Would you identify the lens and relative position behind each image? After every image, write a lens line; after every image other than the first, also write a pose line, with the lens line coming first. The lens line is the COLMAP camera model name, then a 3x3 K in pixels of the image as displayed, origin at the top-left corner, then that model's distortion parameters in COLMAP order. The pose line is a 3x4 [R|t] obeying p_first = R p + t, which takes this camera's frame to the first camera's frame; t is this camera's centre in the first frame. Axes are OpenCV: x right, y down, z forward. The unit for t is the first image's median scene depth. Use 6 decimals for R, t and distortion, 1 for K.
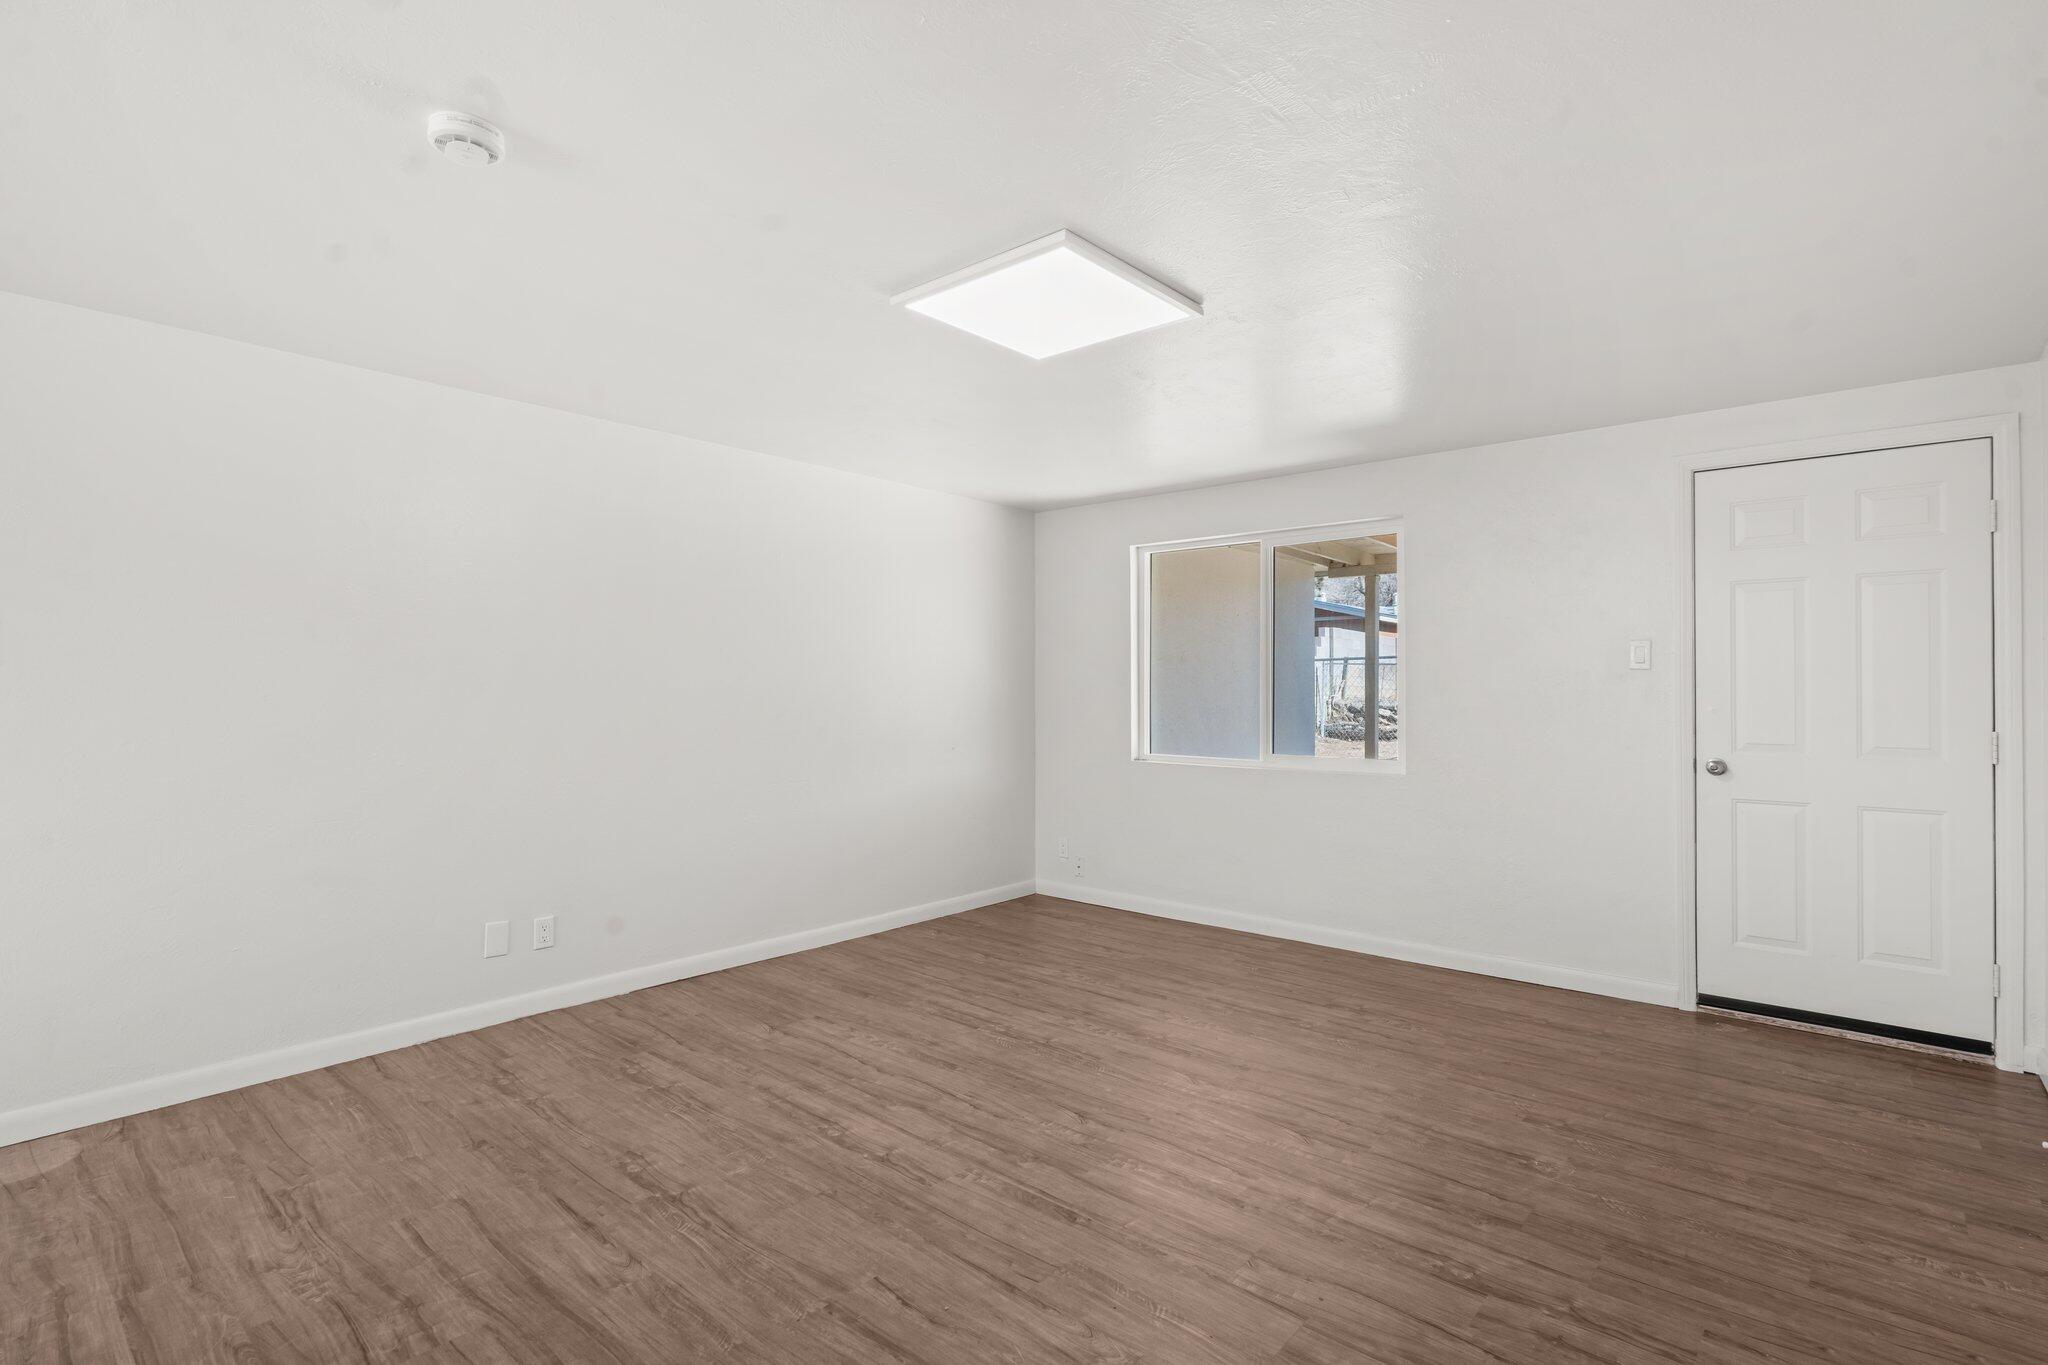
lens RADIAL K [[976.8, 0, 1019.6], [0, 976.8, 685.1], [0, 0, 1]] dist [-0.001654, -0.000120]
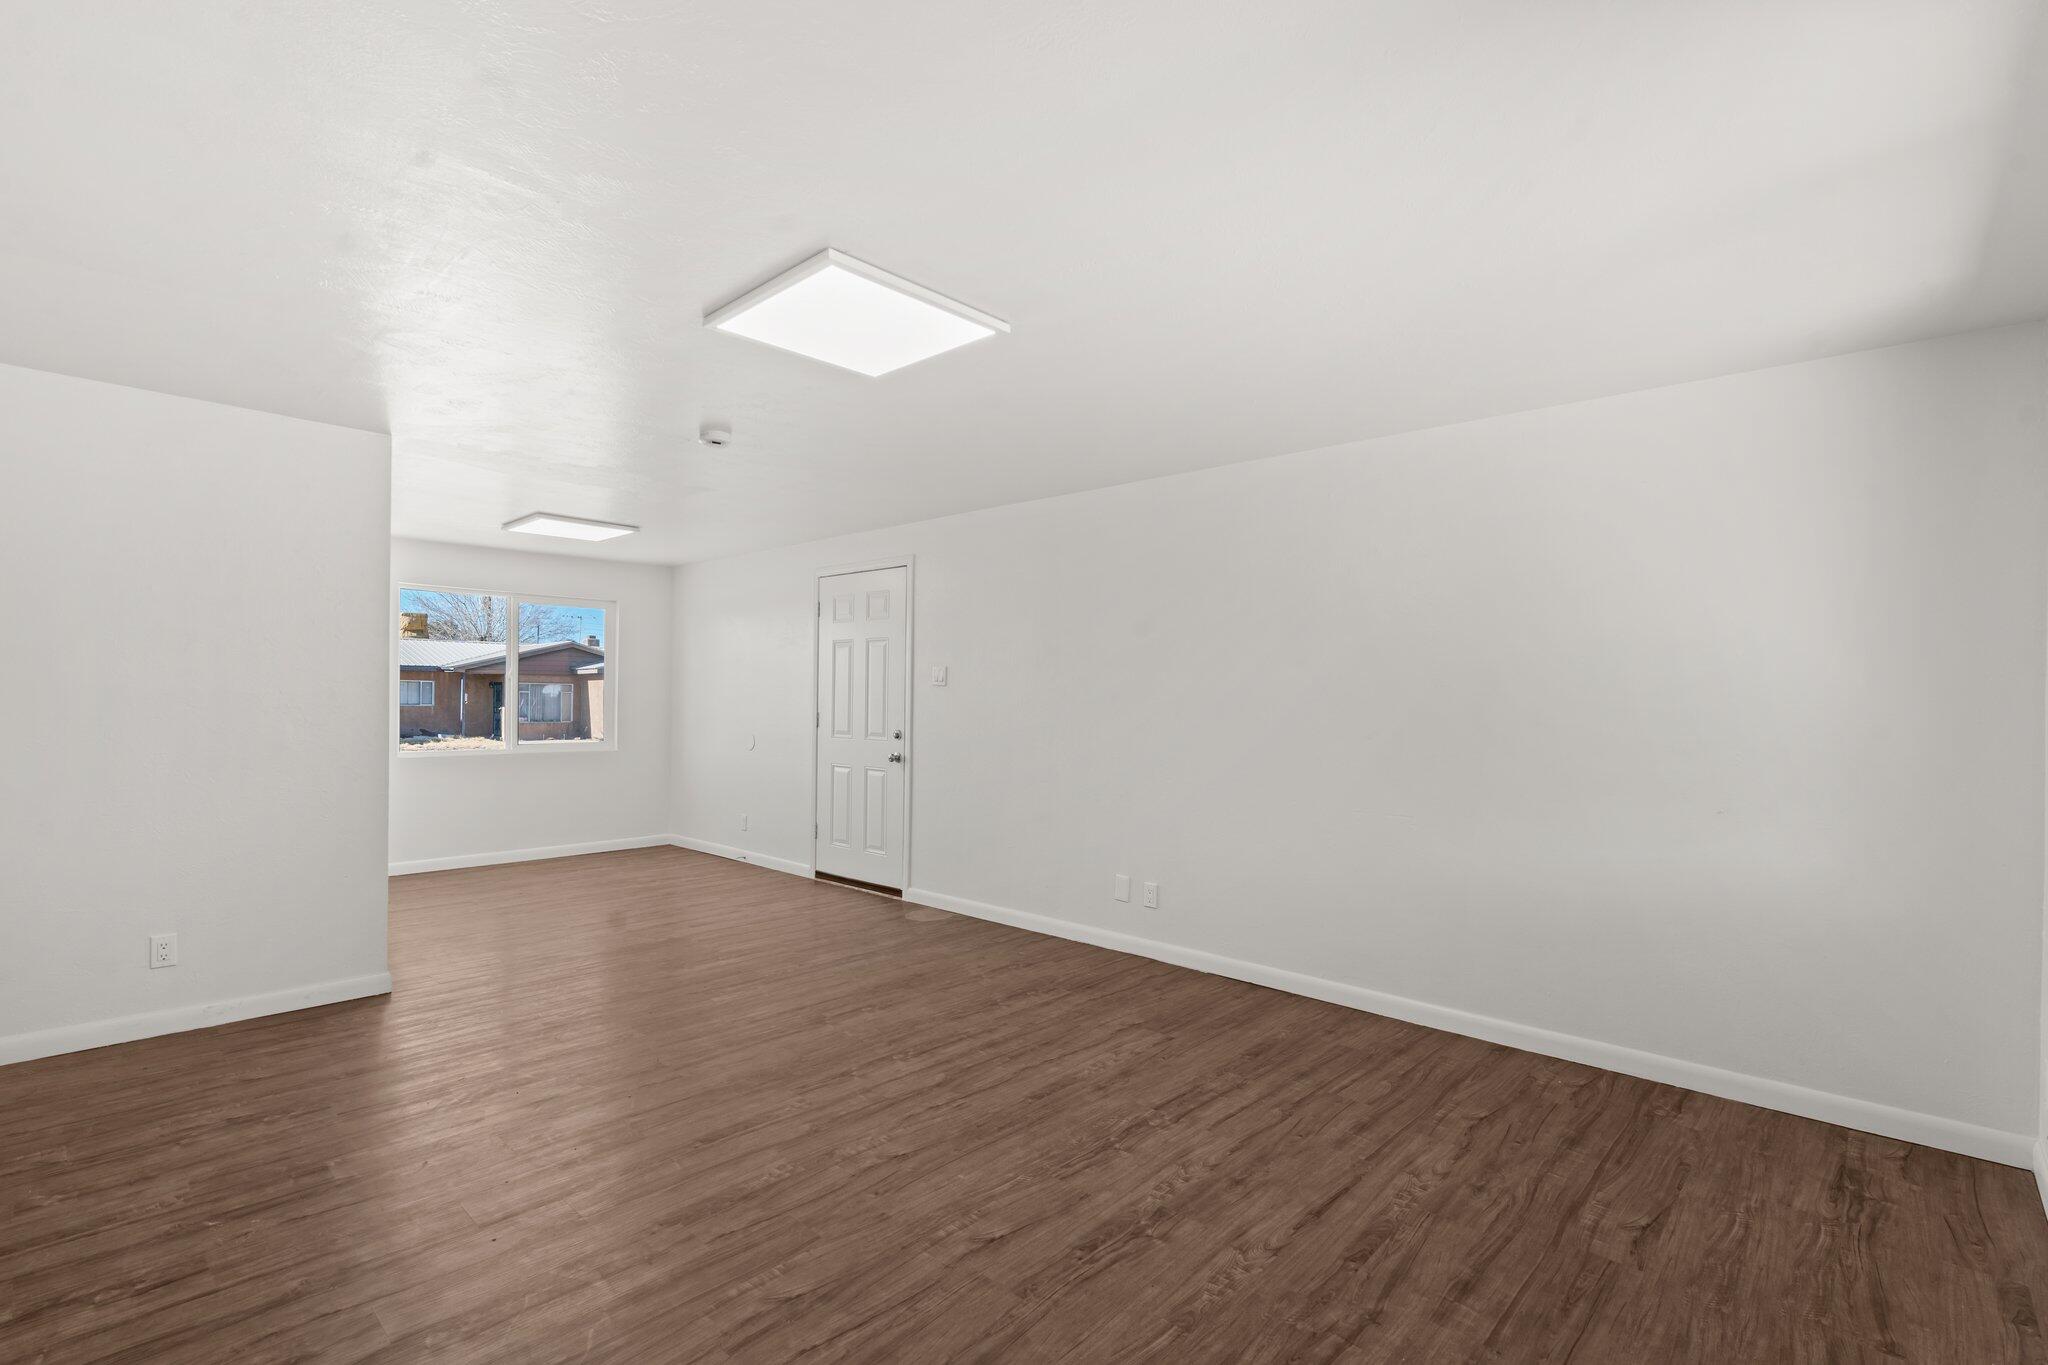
lens RADIAL K [[948.3, 0, 1017.3], [0, 948.3, 684.3], [0, 0, 1]] dist [0.000514, 0.000057]
pose [[-0.043568, -0.019749, -0.998855, 0.677384], [-0.010377, 0.999760, -0.019314, 0.010857], [0.998997, 0.009524, -0.043762, 0.814726]]
